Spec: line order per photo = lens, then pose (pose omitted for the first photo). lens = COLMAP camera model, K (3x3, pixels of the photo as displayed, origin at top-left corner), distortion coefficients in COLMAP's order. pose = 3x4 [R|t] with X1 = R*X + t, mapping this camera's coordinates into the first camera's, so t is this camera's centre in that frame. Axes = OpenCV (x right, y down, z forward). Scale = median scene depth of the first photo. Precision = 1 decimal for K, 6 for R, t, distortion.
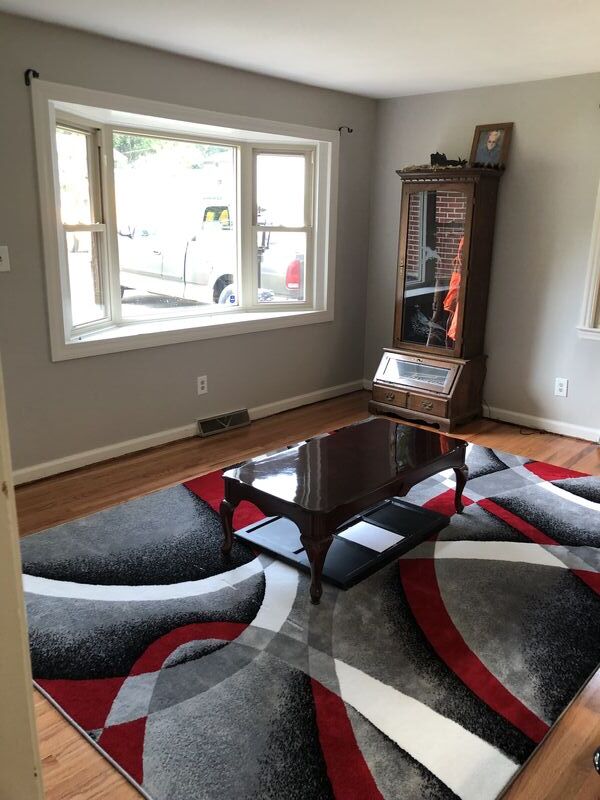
lens RADIAL K [[660.5, 0, 300.0], [0, 660.5, 400.0], [0, 0, 1]] dist [0.056460, -0.056740]
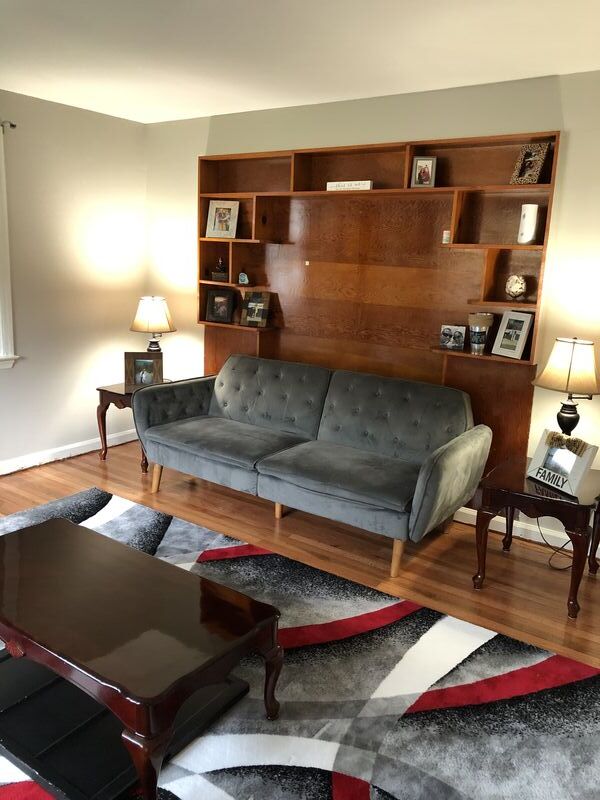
lens RADIAL K [[660.5, 0, 300.0], [0, 660.5, 400.0], [0, 0, 1]] dist [0.056460, -0.056740]
pose [[-0.136340, -0.245143, 0.959852, -0.810077], [0.217293, 0.937905, 0.270403, -0.345294], [-0.966538, 0.245436, -0.074606, 1.073948]]
